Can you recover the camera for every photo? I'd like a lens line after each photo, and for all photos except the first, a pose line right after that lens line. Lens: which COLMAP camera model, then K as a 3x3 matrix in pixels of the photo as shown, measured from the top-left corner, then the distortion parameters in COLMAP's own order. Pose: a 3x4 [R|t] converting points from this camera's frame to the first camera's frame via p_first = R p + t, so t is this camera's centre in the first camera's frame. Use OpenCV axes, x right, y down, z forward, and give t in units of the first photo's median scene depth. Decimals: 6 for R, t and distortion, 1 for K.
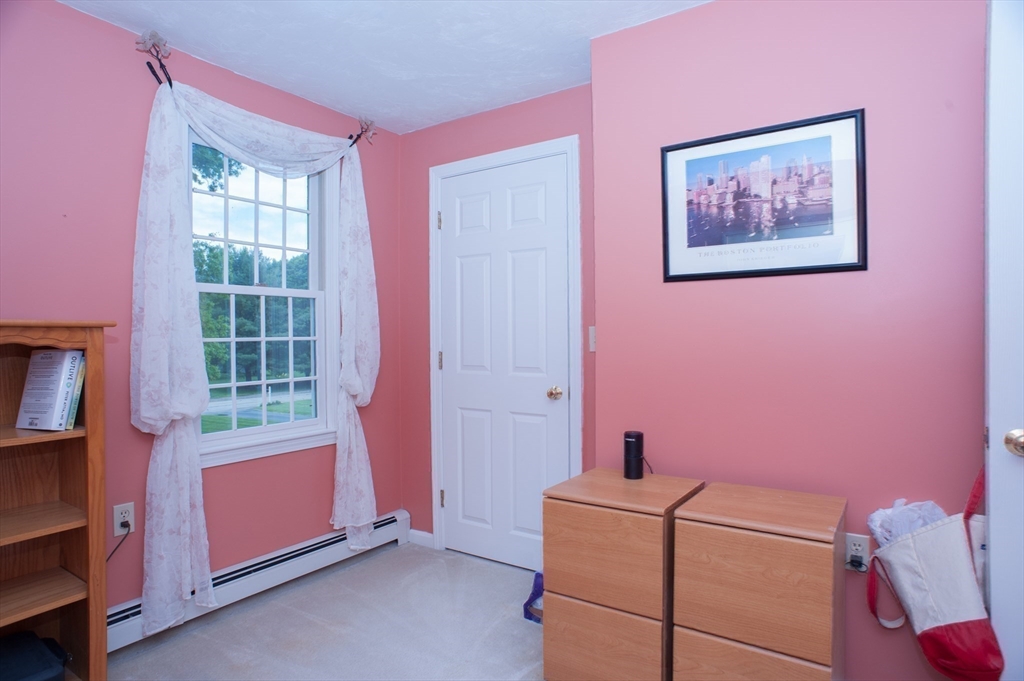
lens RADIAL K [[589.9, 0, 512.0], [0, 589.9, 340.5], [0, 0, 1]] dist [-0.086992, 0.061747]
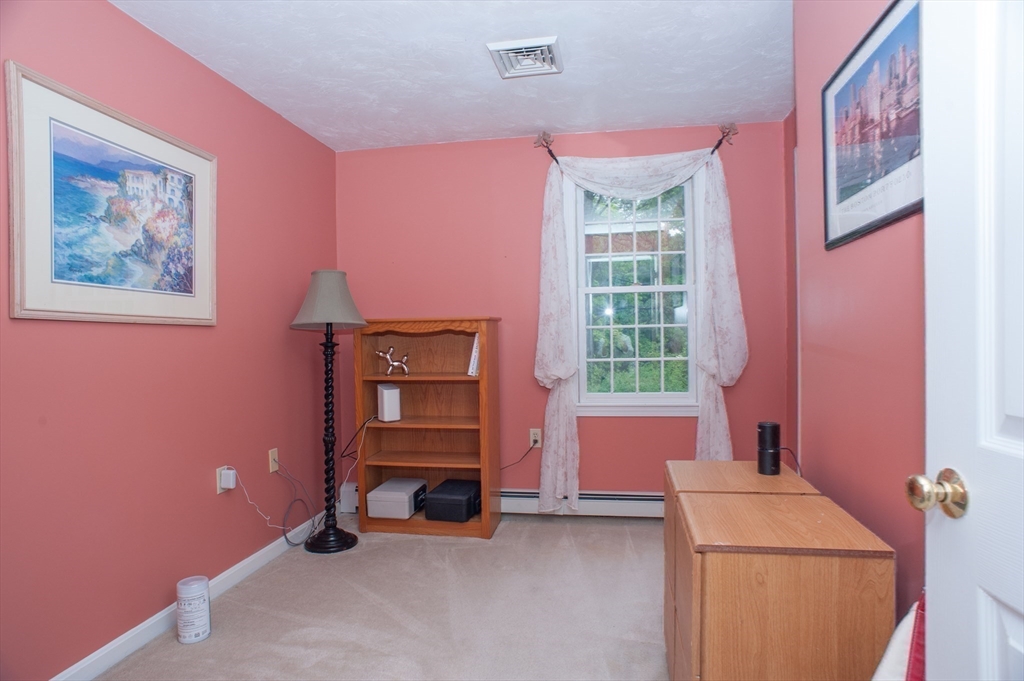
lens RADIAL K [[589.9, 0, 512.0], [0, 589.9, 340.5], [0, 0, 1]] dist [-0.086992, 0.061747]
pose [[0.410965, 0.008717, -0.911609, 0.800351], [0.004986, 0.999918, 0.011809, 0.015441], [0.911637, -0.009398, 0.410888, 0.254716]]
